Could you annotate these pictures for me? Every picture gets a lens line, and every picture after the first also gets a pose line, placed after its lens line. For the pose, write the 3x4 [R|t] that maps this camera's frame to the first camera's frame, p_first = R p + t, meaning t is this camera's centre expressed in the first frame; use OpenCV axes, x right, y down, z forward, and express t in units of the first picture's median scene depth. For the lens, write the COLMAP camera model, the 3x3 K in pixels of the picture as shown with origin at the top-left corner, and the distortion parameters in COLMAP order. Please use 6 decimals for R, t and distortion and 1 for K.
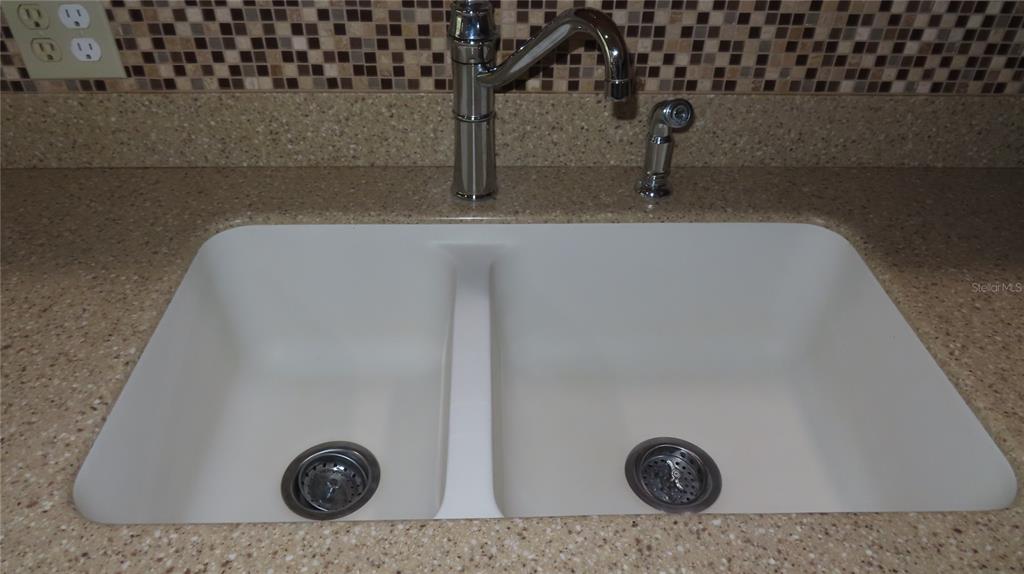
lens RADIAL K [[736.3, 0, 512.0], [0, 736.3, 287.0], [0, 0, 1]] dist [-0.004930, 0.004566]
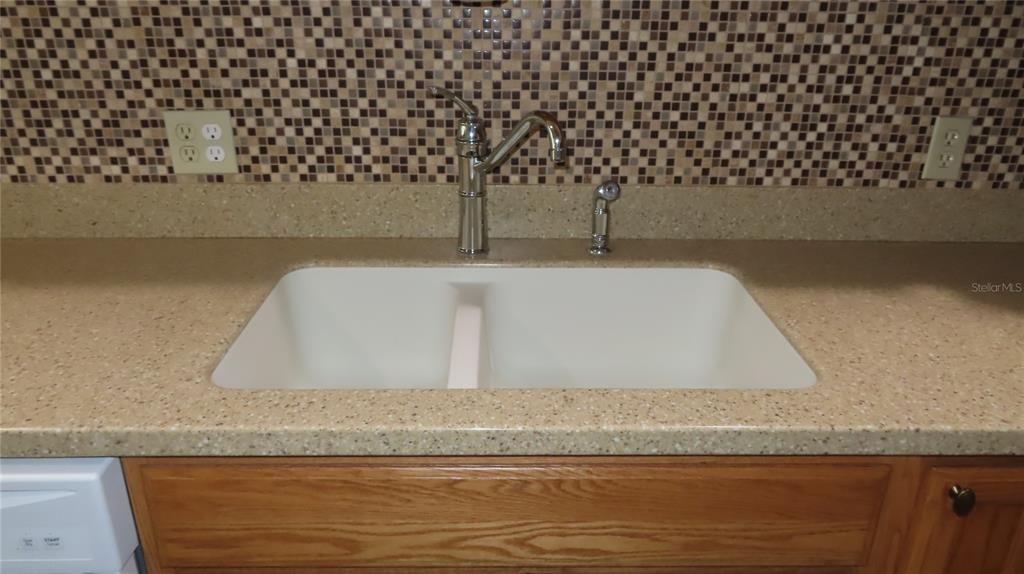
lens RADIAL K [[736.3, 0, 512.0], [0, 736.3, 287.0], [0, 0, 1]] dist [-0.004930, 0.004566]
pose [[0.999902, 0.000206, -0.013989, 0.045574], [-0.003749, 0.967262, -0.253751, 0.306779], [0.013479, 0.253779, 0.967168, -0.361440]]
